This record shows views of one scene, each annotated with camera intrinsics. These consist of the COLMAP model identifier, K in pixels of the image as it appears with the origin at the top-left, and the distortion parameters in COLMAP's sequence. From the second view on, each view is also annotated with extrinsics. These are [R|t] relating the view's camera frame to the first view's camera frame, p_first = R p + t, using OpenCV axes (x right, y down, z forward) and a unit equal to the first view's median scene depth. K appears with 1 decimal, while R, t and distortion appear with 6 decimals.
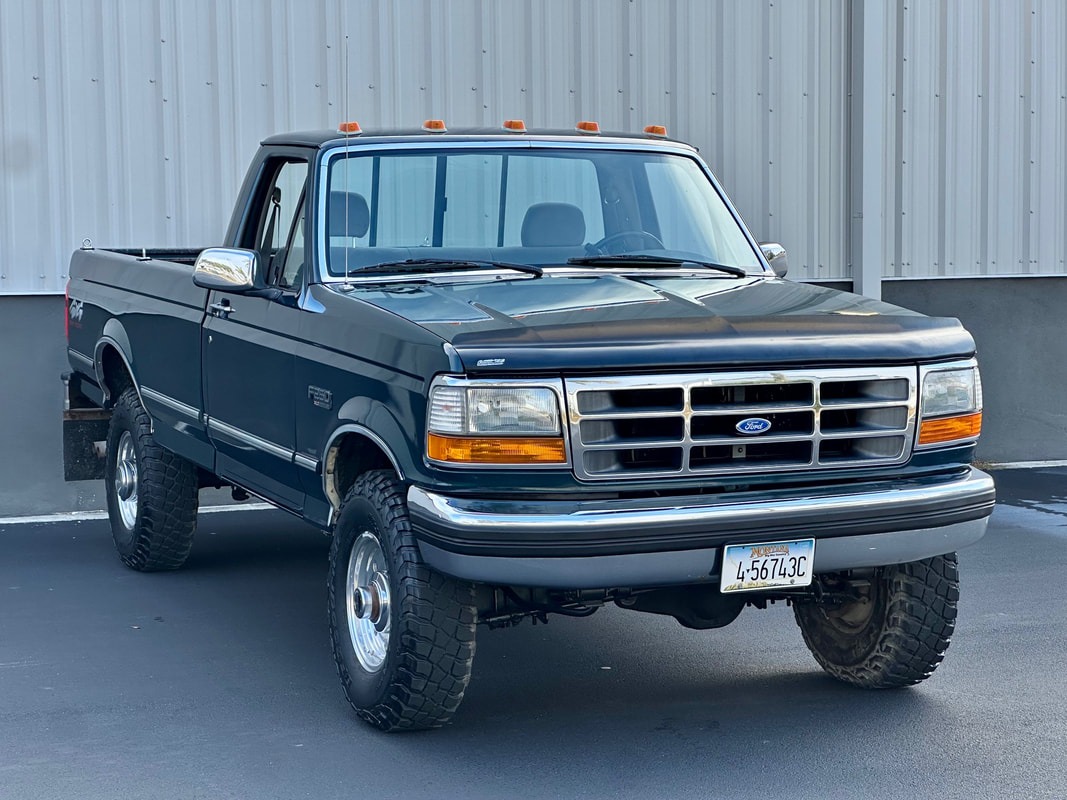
lens RADIAL K [[2434.6, 0, 499.7], [0, 2434.6, 457.0], [0, 0, 1]] dist [0.037722, 0.000000]
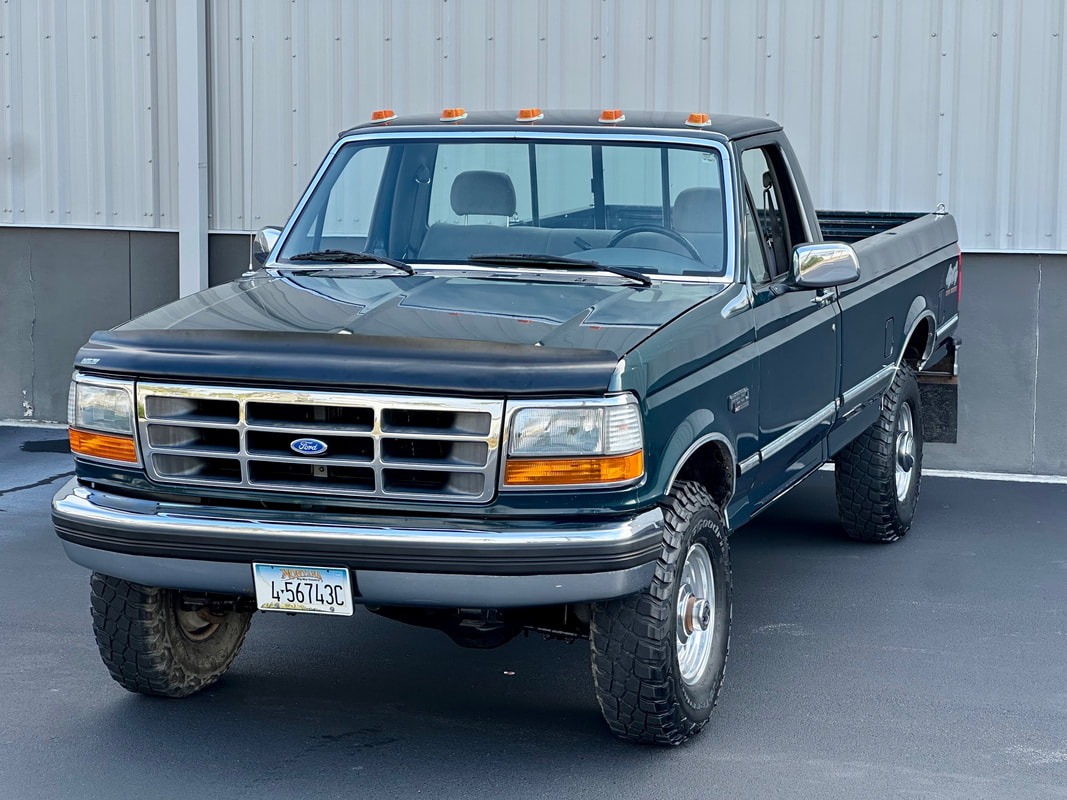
lens RADIAL K [[2434.6, 0, 534.4], [0, 2434.6, 401.7], [0, 0, 1]] dist [0.037722, 0.000000]
pose [[0.749864, 0.093811, -0.654907, 0.812759], [-0.081011, 0.995466, 0.049837, -0.086858], [0.656613, 0.015683, 0.754064, 0.317686]]
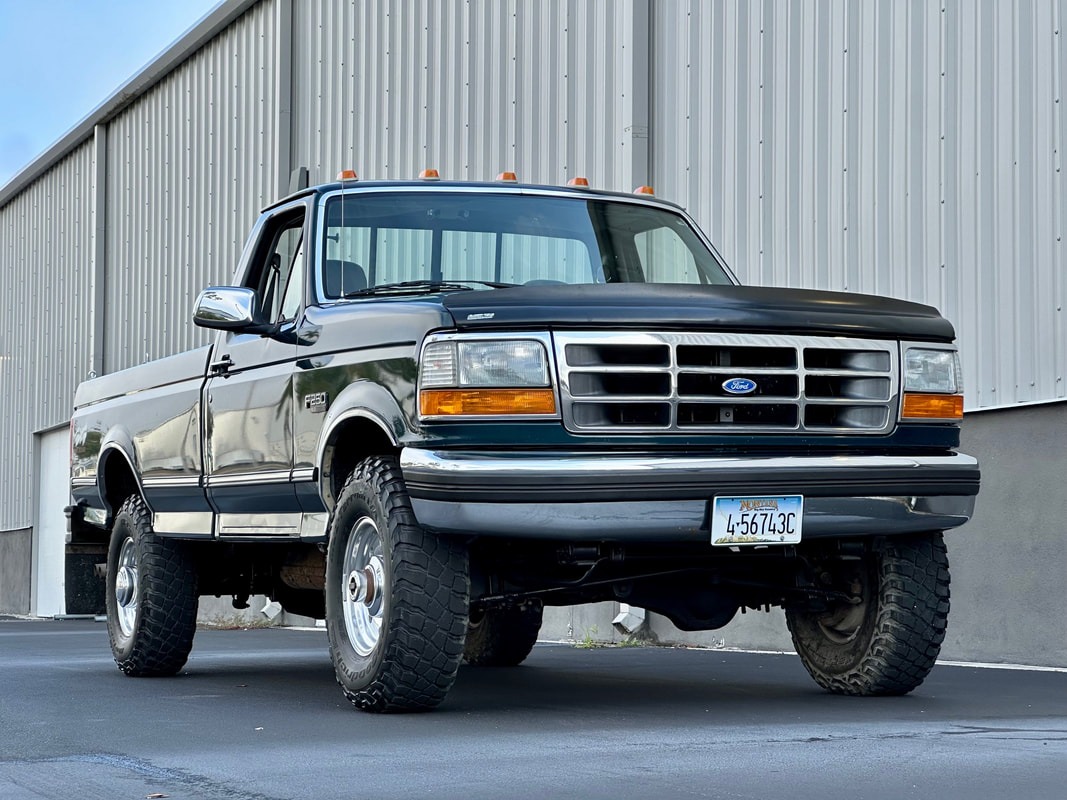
lens RADIAL K [[2434.6, 0, 533.7], [0, 2434.6, 400.5], [0, 0, 1]] dist [0.037722, 0.000000]
pose [[0.999877, -0.011932, 0.010166, 0.007555], [0.013595, 0.982929, -0.183482, 0.179079], [-0.007803, 0.183598, 0.982971, -0.001976]]
